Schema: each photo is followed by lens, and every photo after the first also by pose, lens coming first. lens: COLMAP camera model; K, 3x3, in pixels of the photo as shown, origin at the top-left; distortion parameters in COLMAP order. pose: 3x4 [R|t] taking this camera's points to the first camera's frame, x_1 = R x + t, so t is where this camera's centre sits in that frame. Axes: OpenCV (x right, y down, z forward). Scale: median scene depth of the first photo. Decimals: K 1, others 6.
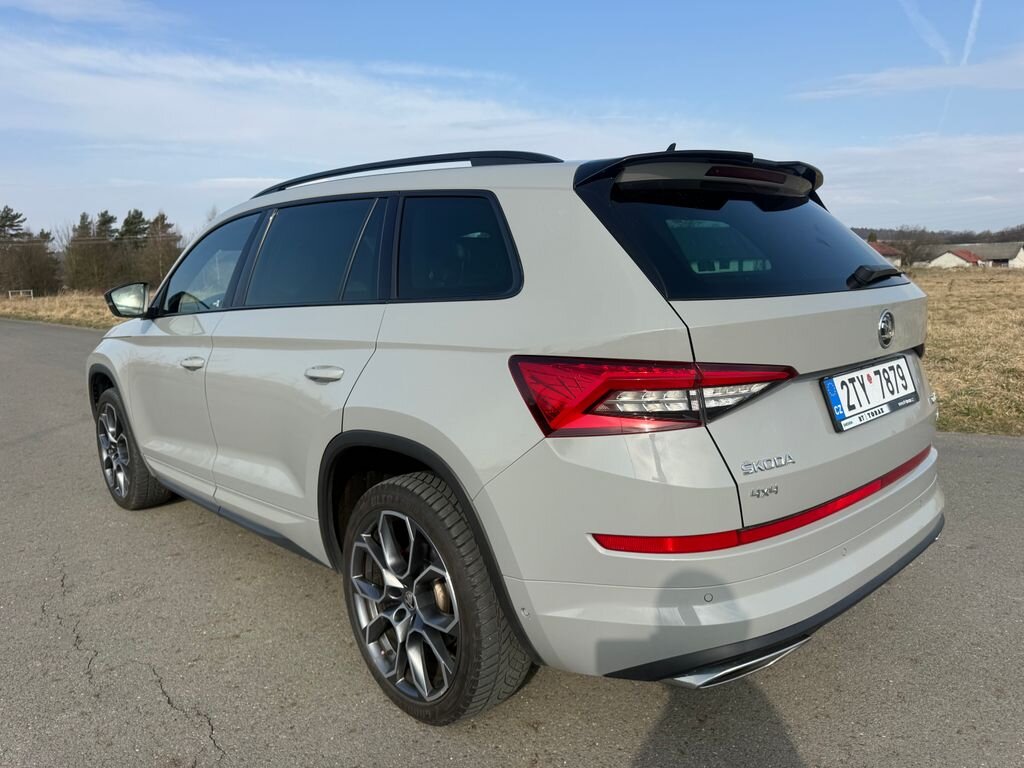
lens RADIAL K [[735.9, 0, 512.0], [0, 735.9, 384.0], [0, 0, 1]] dist [0.003933, -0.004656]
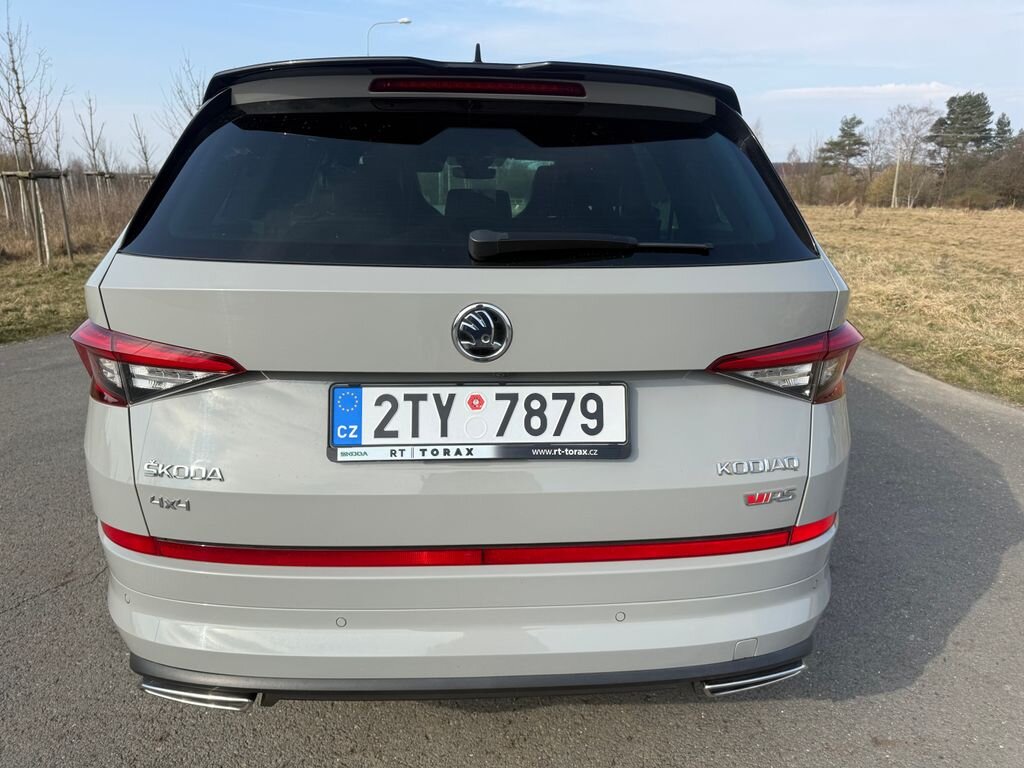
lens RADIAL K [[716.8, 0, 543.3], [0, 716.8, 387.3], [0, 0, 1]] dist [0.037733, 0.000164]
pose [[0.784220, 0.209392, -0.584084, 0.954912], [-0.139059, 0.976704, 0.163438, -0.142543], [0.604700, -0.046949, 0.795069, 0.539028]]
